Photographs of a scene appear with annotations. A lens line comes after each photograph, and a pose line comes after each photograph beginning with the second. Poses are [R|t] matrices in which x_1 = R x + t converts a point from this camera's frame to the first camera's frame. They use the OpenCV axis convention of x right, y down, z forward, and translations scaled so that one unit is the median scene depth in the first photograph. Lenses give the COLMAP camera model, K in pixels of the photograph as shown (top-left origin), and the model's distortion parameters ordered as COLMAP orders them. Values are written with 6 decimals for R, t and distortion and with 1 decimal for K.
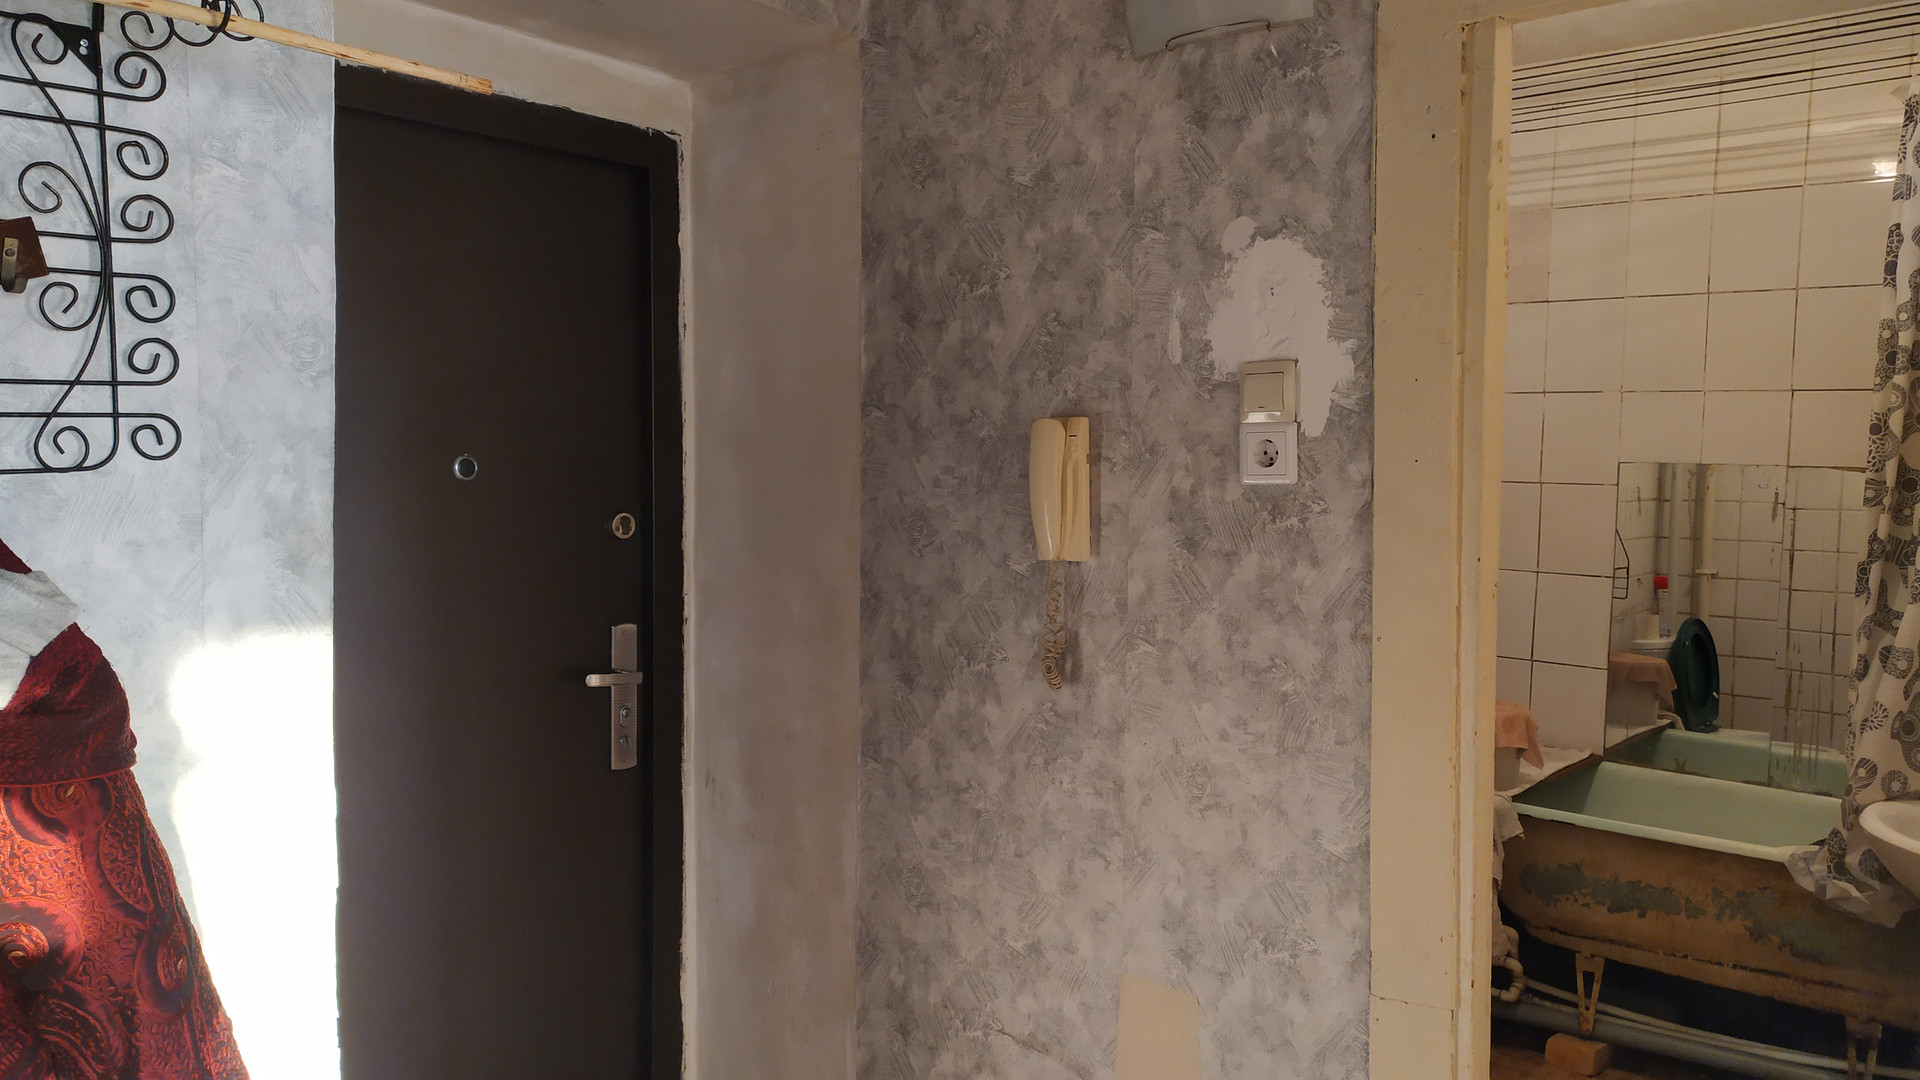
lens RADIAL K [[1444.8, 0, 958.4], [0, 1444.8, 551.6], [0, 0, 1]] dist [0.044546, -0.048161]
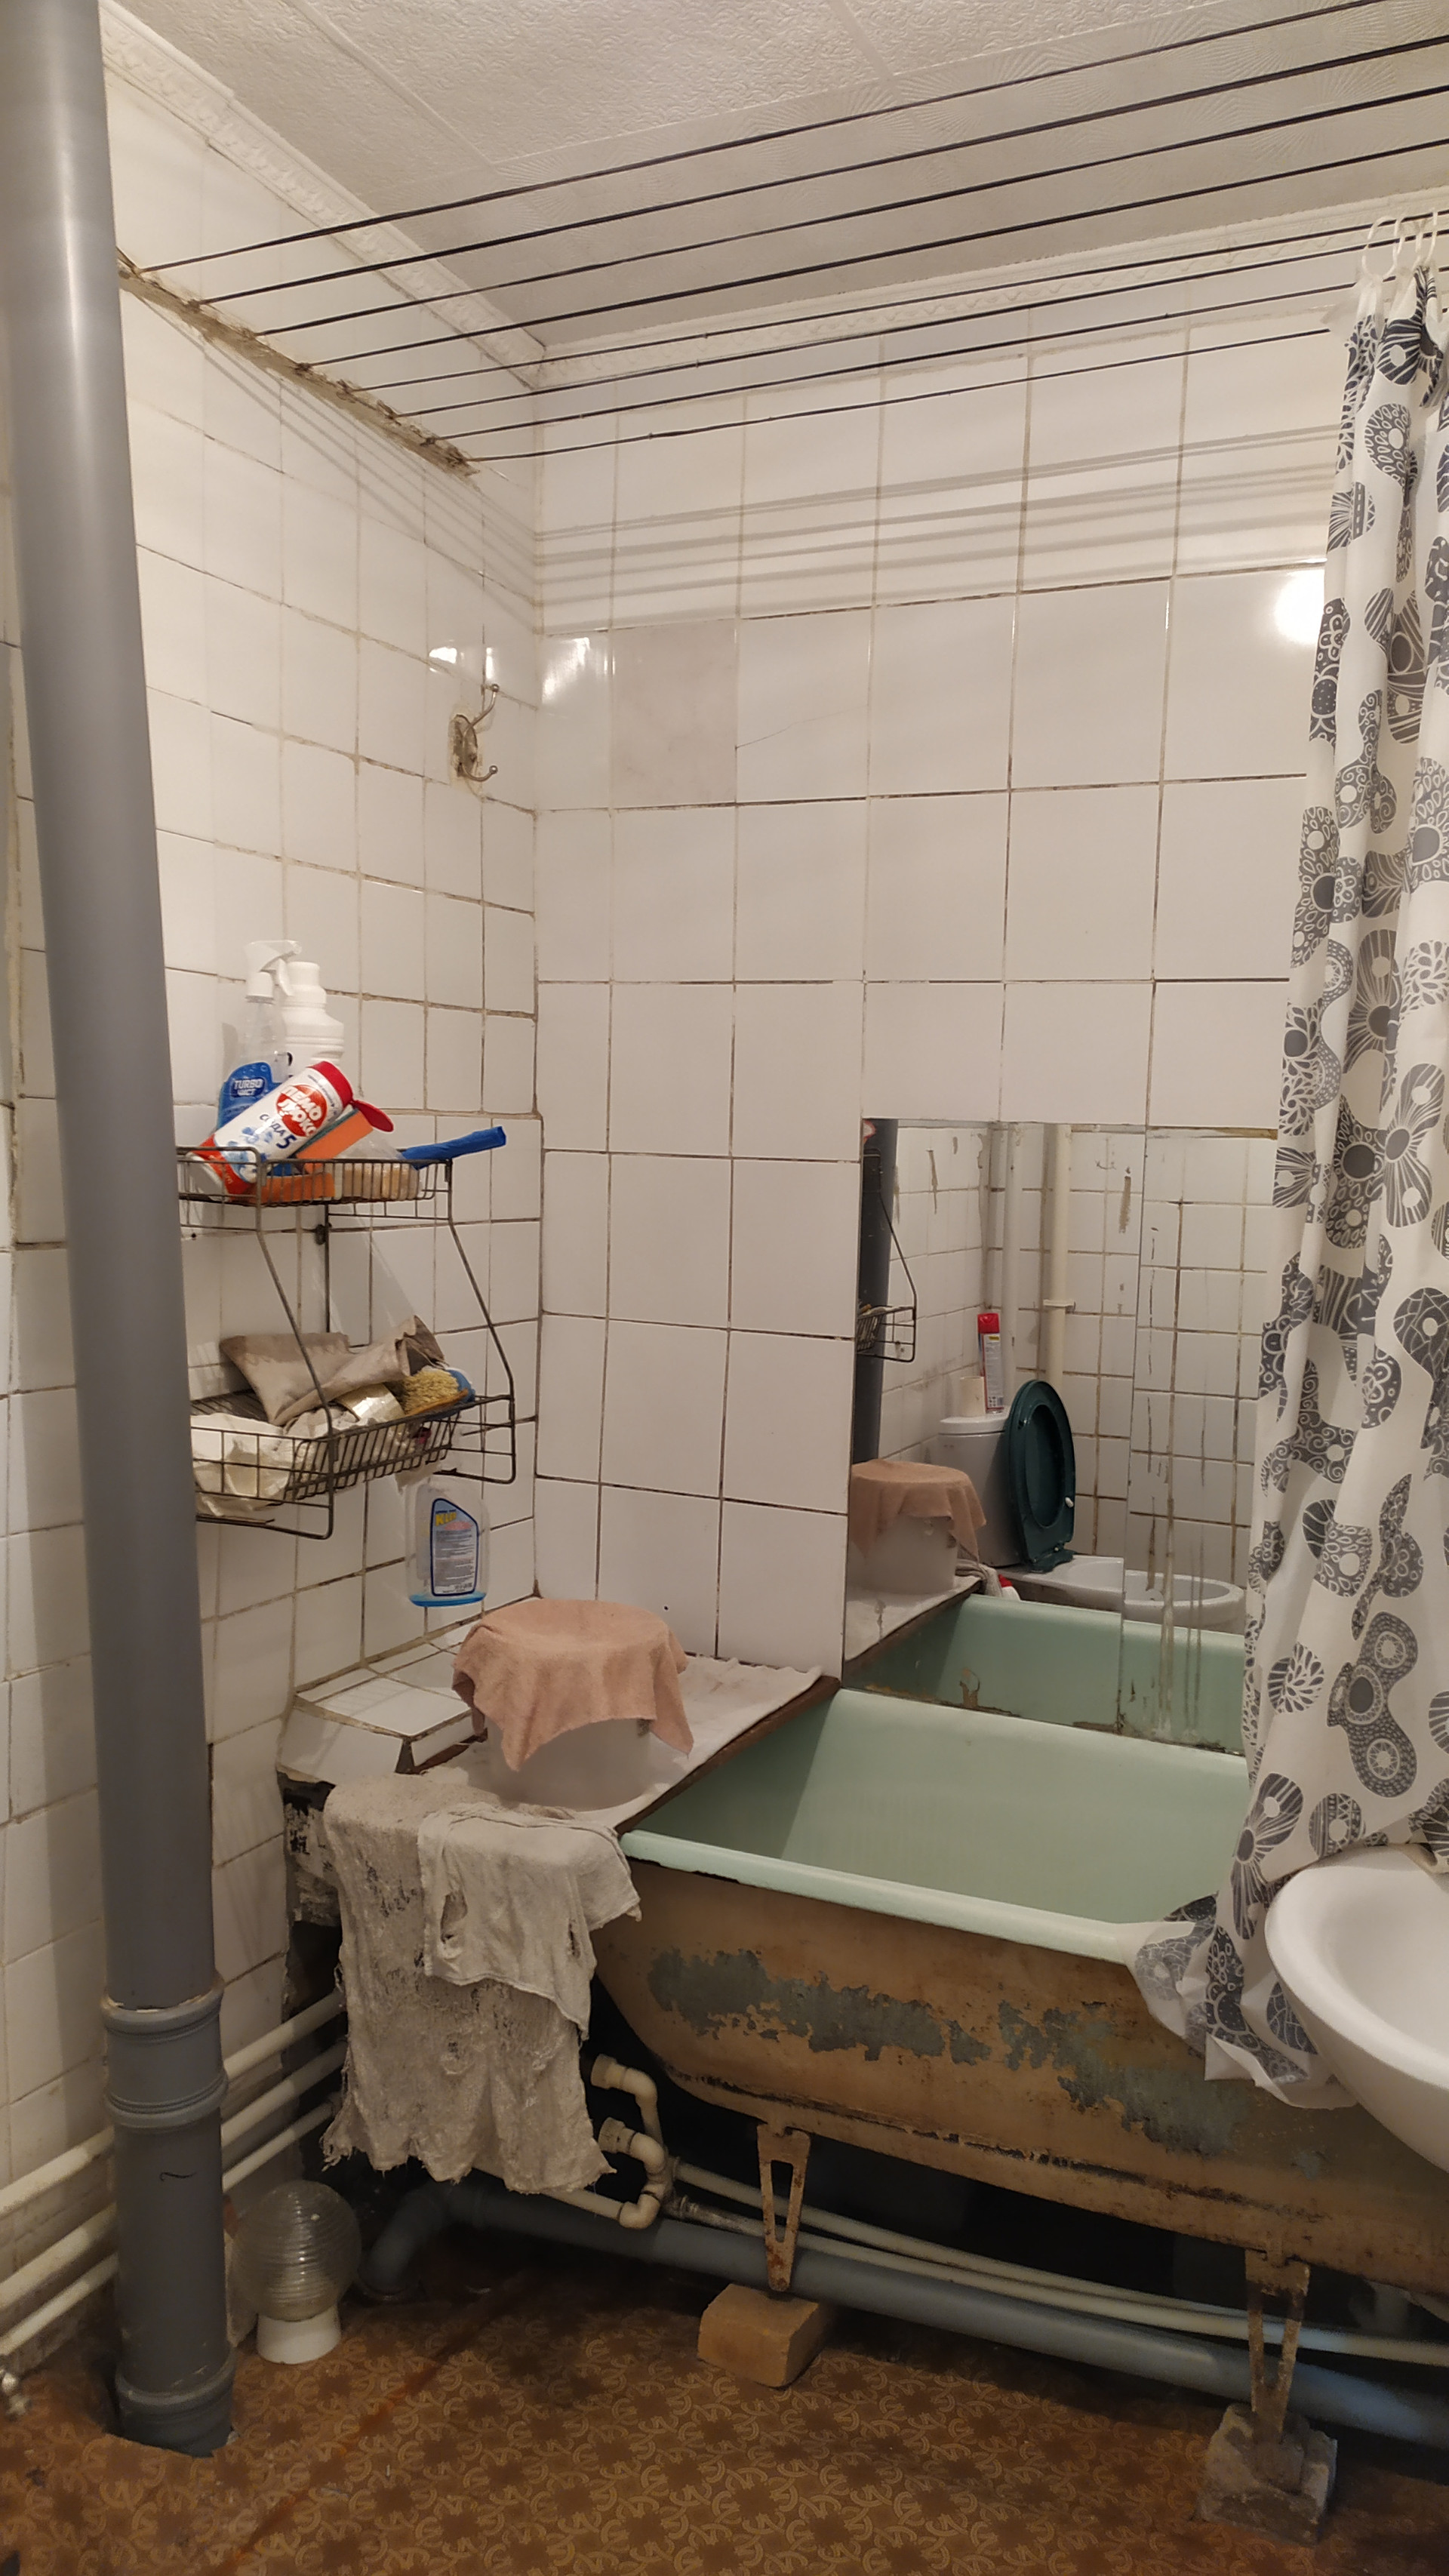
lens RADIAL K [[1909.2, 0, 728.7], [0, 1909.2, 1293.3], [0, 0, 1]] dist [0.057418, -0.053808]
pose [[0.962458, -0.014441, 0.271048, 0.284400], [0.008925, 0.999727, 0.021573, -0.017958], [-0.271285, -0.018344, 0.962324, 0.453588]]
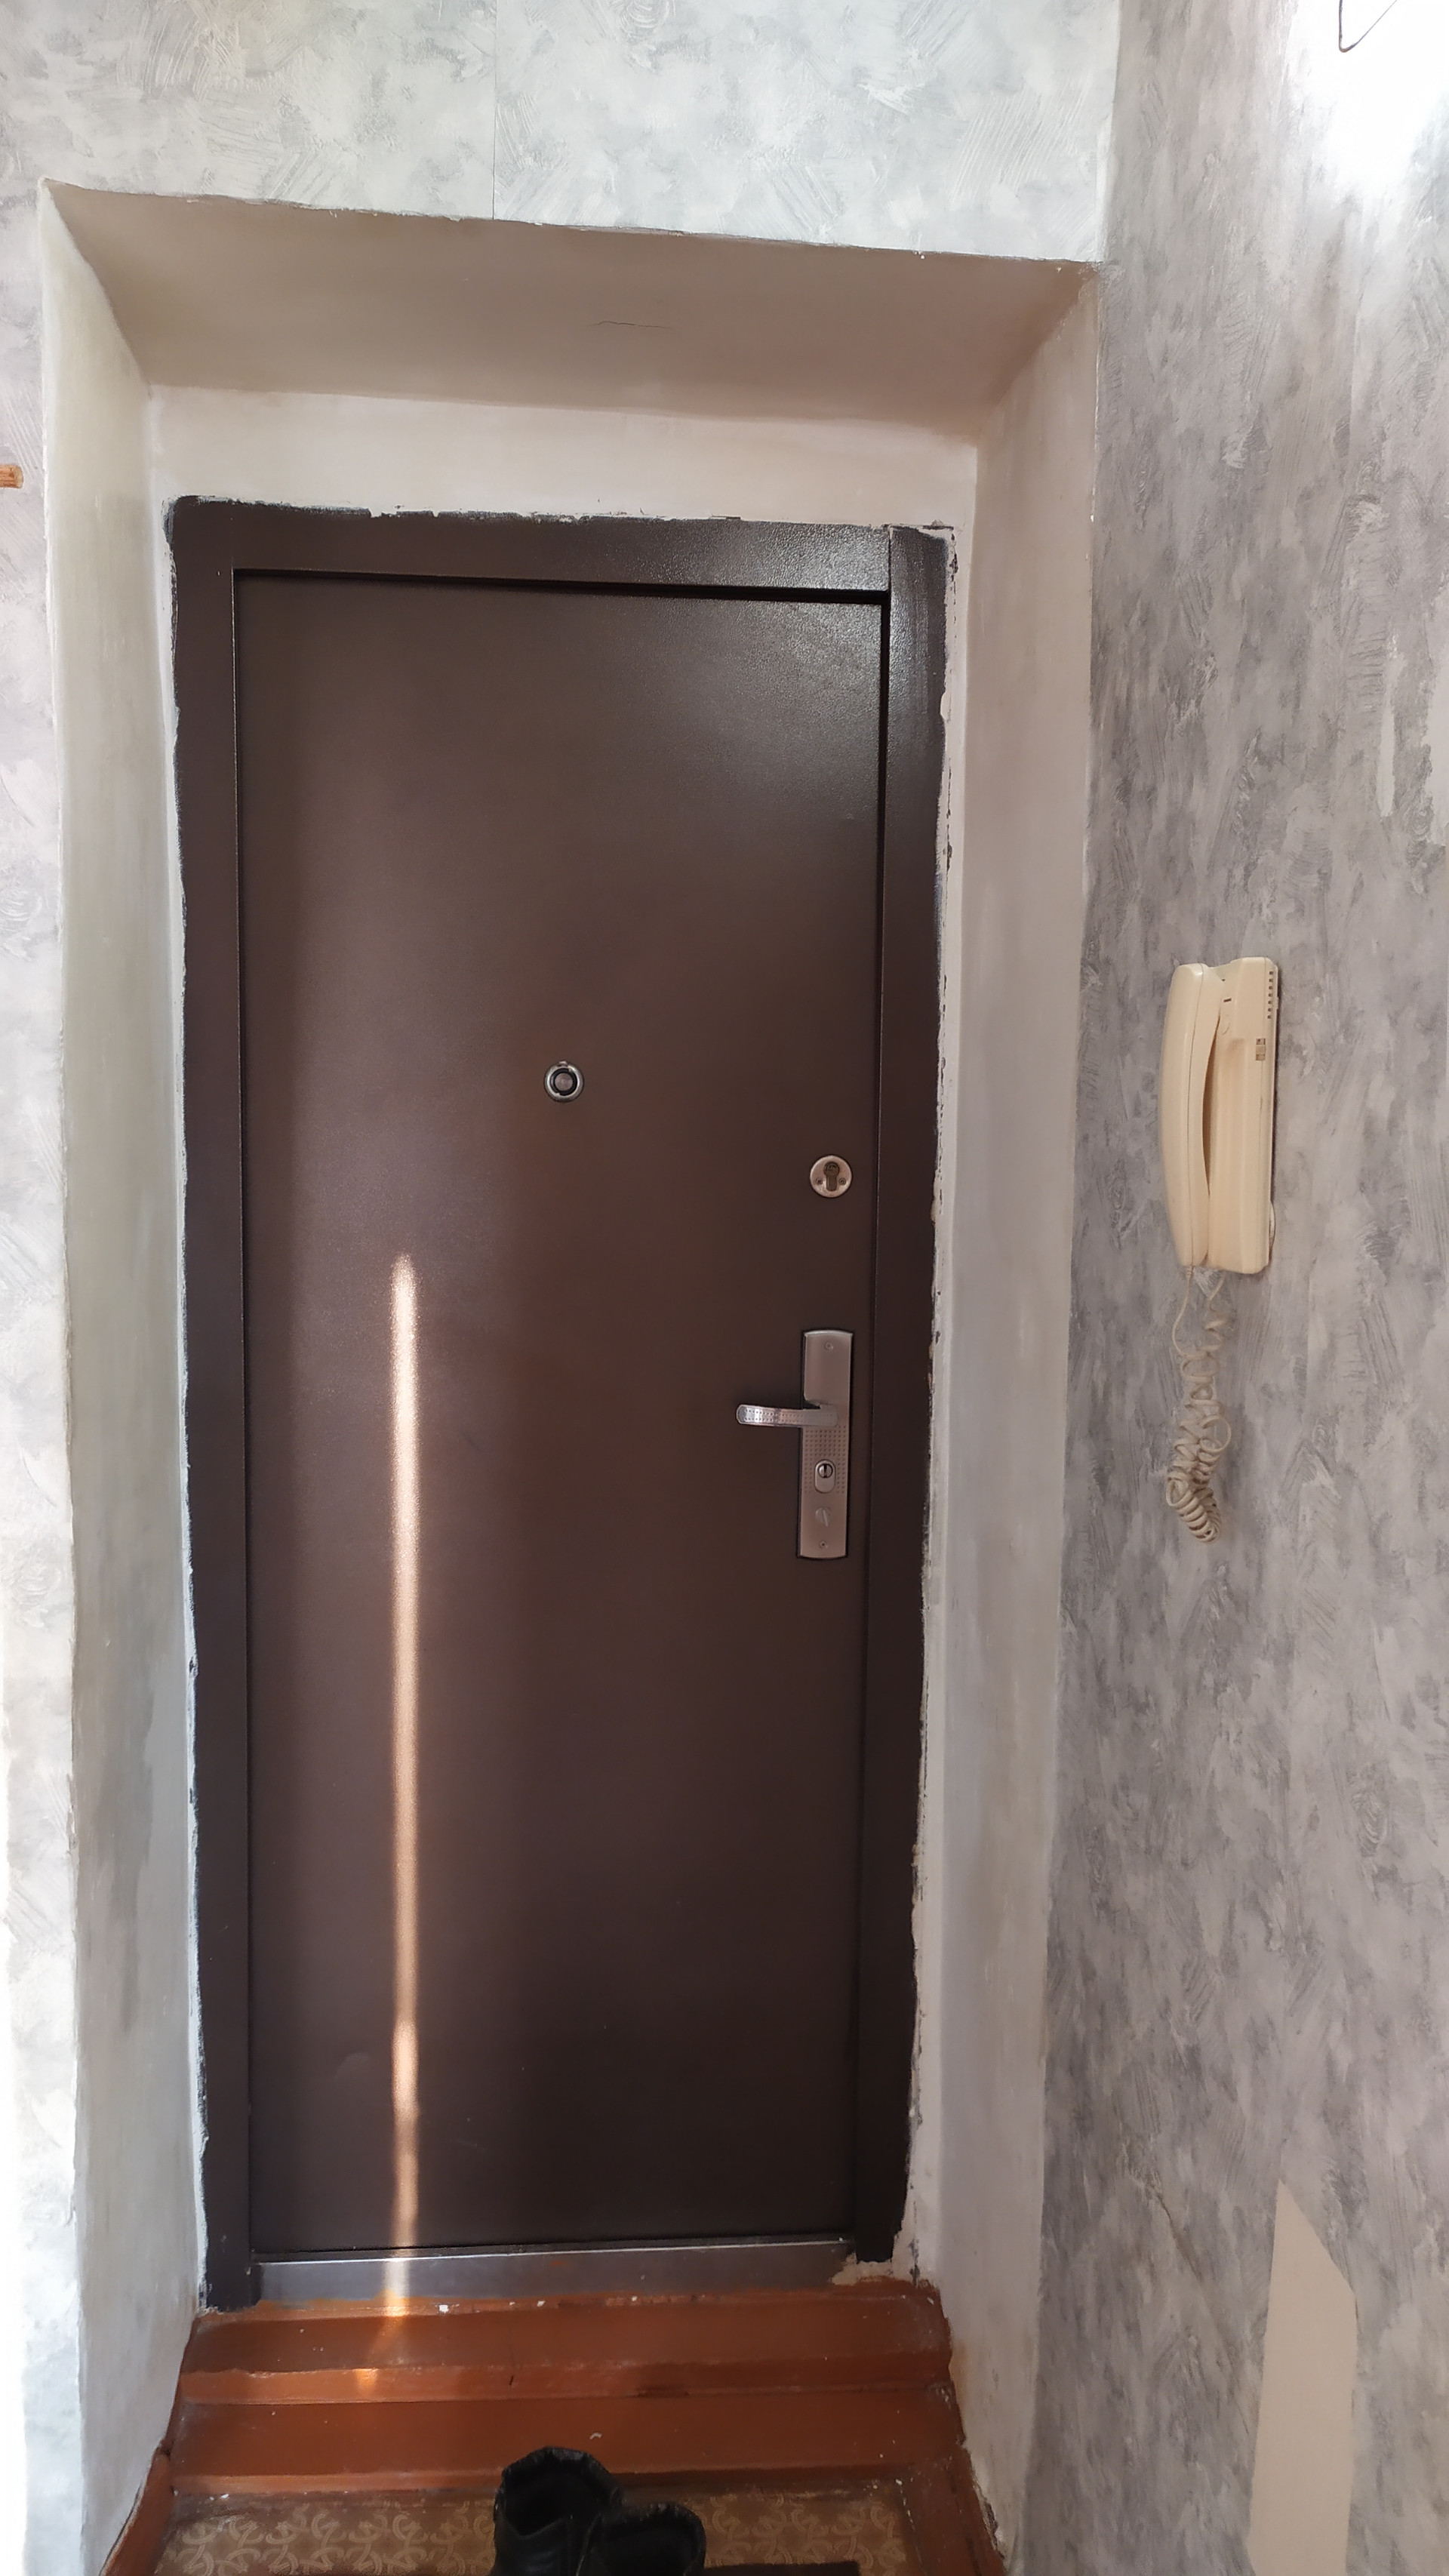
lens RADIAL K [[1941.6, 0, 724.5], [0, 1941.6, 1288.0], [0, 0, 1]] dist [0.040556, -0.008596]
pose [[0.709259, 0.071148, -0.701349, 0.302786], [-0.051245, 0.997465, 0.049364, -0.008073], [0.703083, 0.000929, 0.711107, 0.330125]]
